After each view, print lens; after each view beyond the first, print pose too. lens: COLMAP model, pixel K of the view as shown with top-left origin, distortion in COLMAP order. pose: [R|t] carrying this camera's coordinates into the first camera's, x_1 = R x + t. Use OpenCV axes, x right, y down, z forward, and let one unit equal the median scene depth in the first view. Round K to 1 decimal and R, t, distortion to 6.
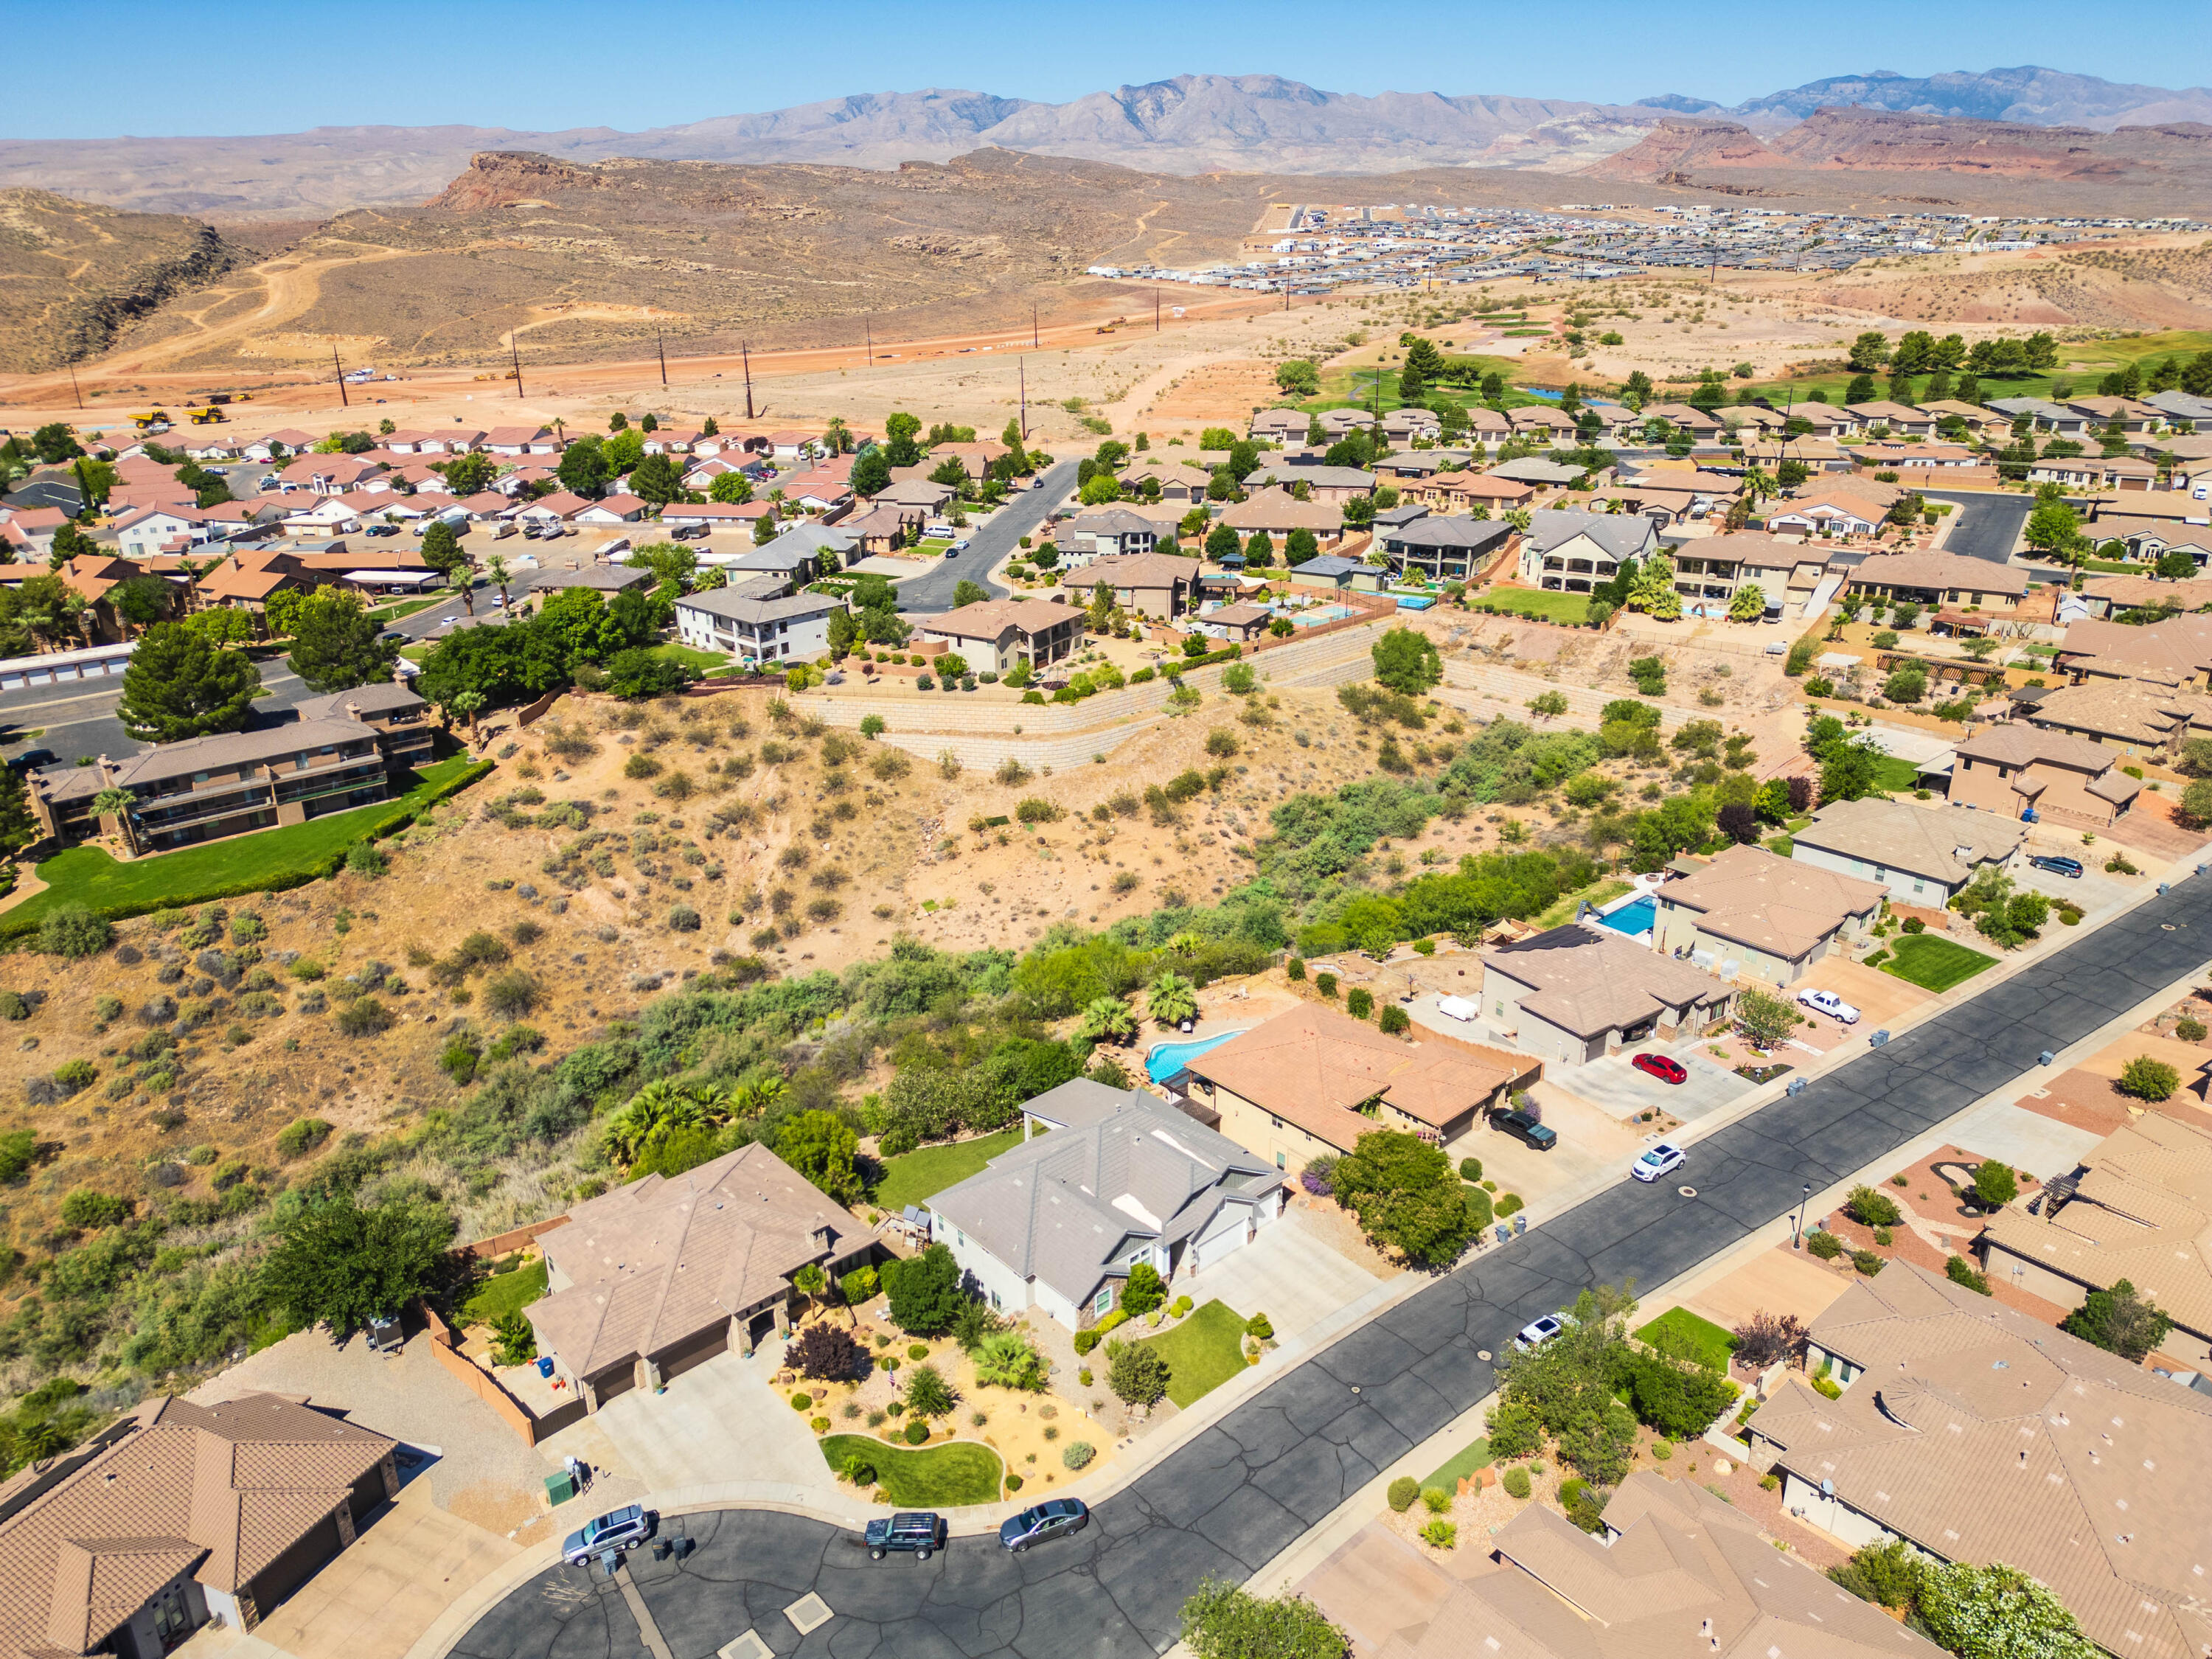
lens RADIAL K [[1549.3, 0, 1106.3], [0, 1549.3, 835.0], [0, 0, 1]] dist [0.071007, -0.062497]
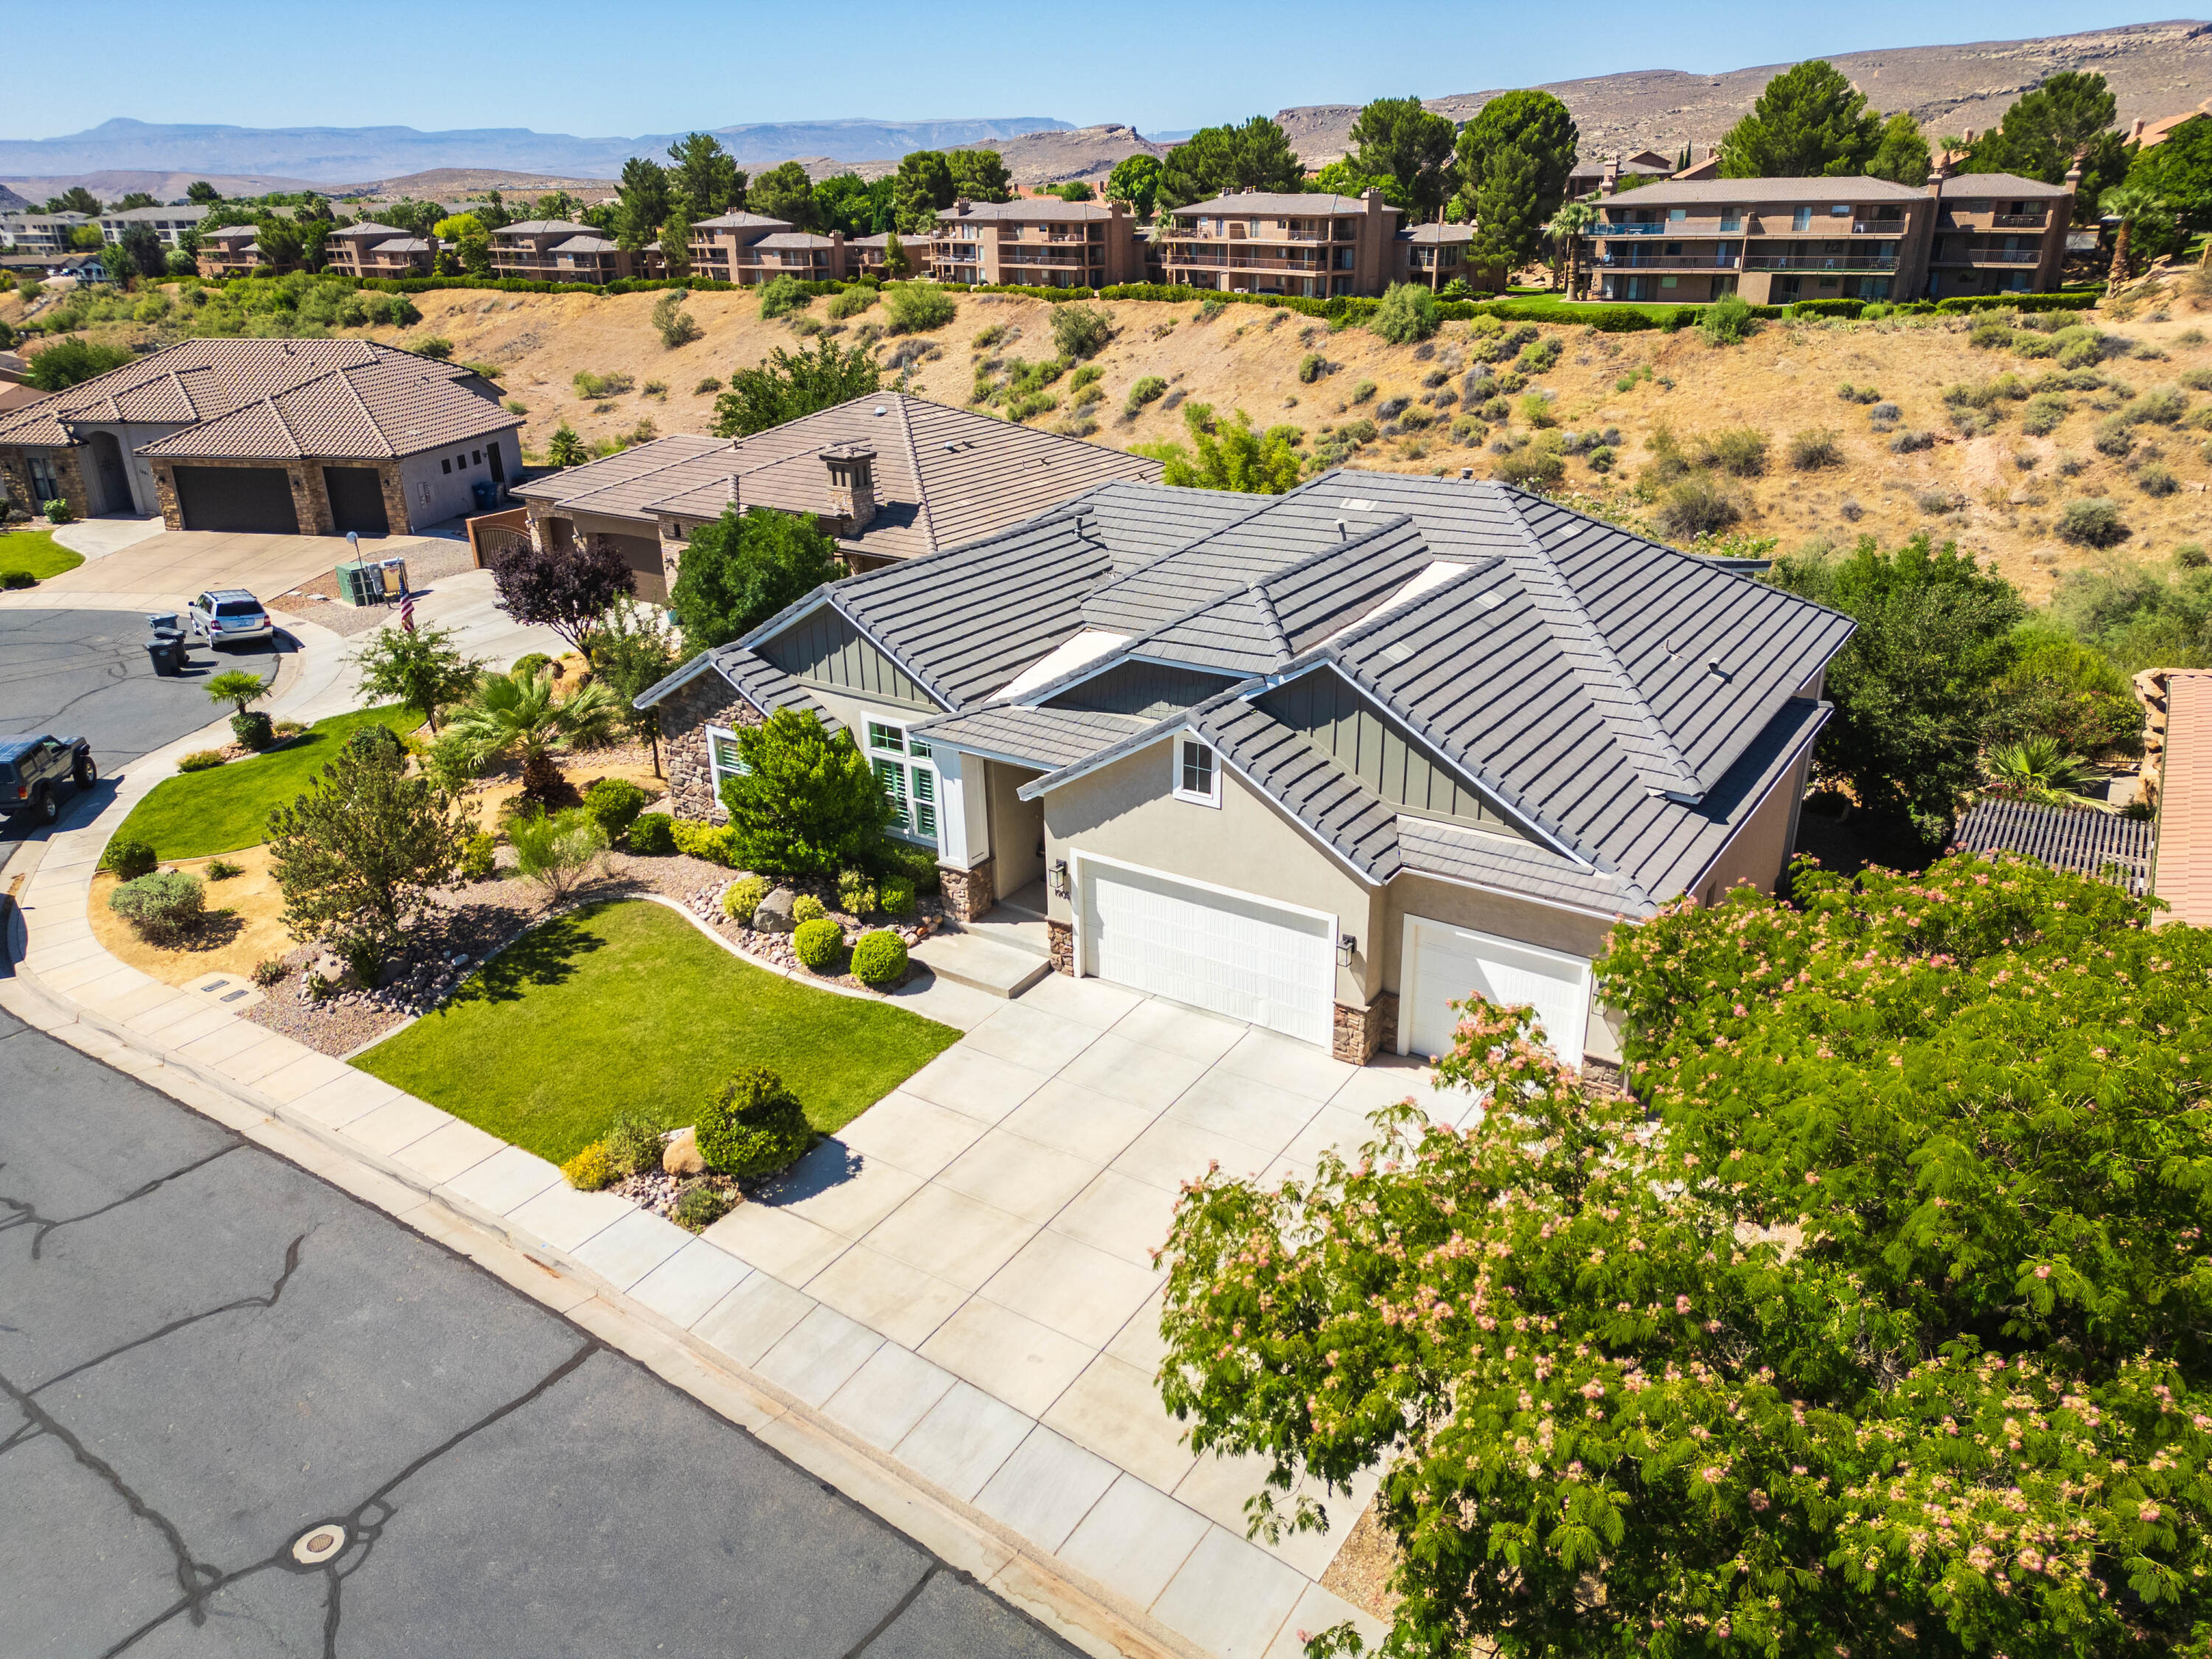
lens RADIAL K [[1549.3, 0, 1106.9], [0, 1549.3, 831.5], [0, 0, 1]] dist [0.071007, -0.062497]
pose [[0.250724, 0.384403, -0.888466, 0.146265], [-0.346236, 0.892680, 0.288519, 0.097293], [0.904023, 0.235280, 0.356911, 0.476695]]
